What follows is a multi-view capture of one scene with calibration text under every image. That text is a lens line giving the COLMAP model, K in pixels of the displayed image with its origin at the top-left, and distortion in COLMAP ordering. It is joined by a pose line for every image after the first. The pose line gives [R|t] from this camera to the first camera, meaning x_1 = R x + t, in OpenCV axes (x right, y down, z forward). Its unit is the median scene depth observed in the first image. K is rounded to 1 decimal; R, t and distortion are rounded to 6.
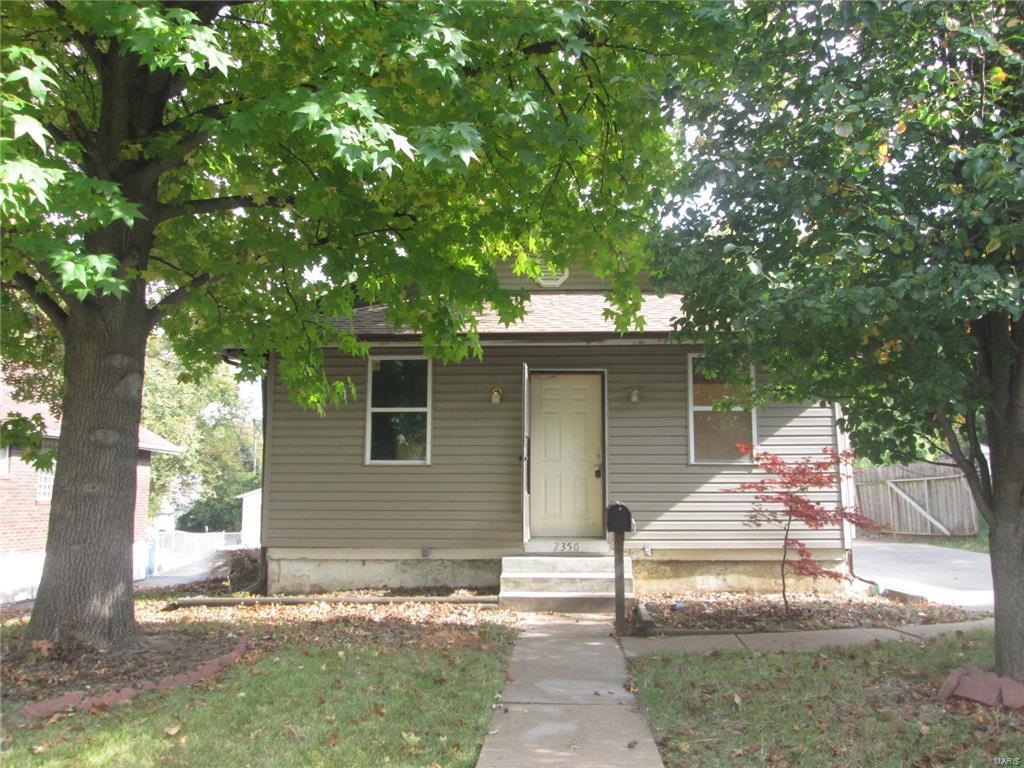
lens RADIAL K [[852.9, 0, 512.0], [0, 852.9, 384.0], [0, 0, 1]] dist [-0.040040, 0.020664]
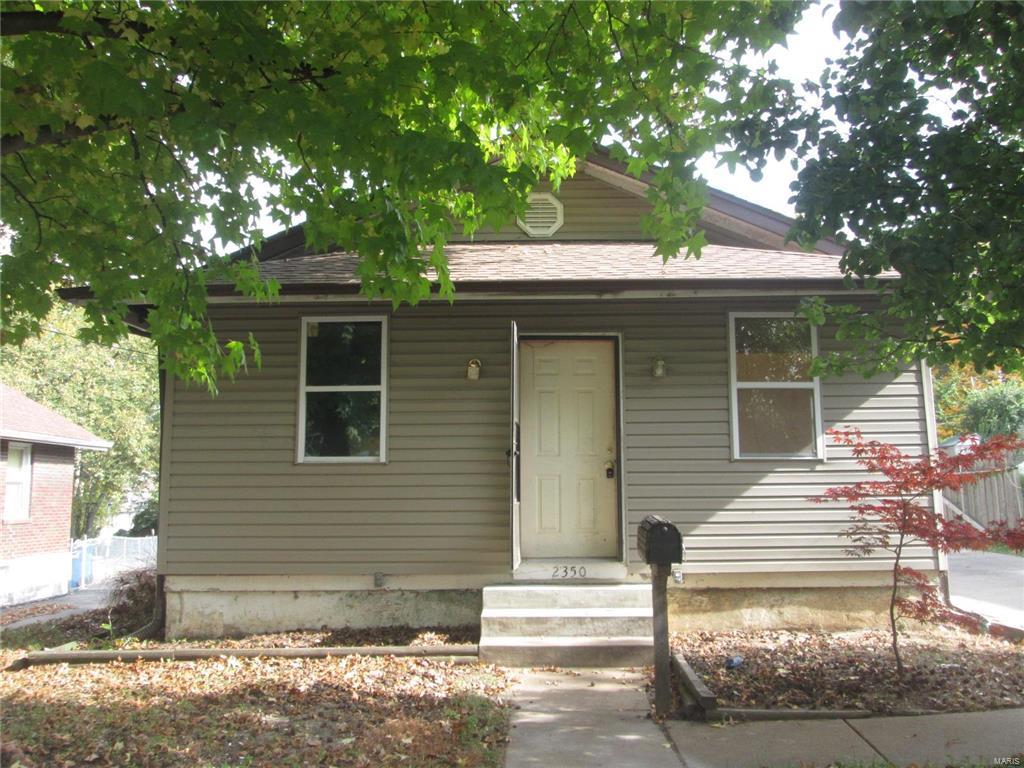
lens RADIAL K [[852.9, 0, 512.0], [0, 852.9, 384.0], [0, 0, 1]] dist [-0.040040, 0.020664]
pose [[0.999474, -0.003599, 0.032220, -0.009539], [0.003383, 0.999972, 0.006736, 0.022434], [-0.032243, -0.006624, 0.999458, 0.261898]]
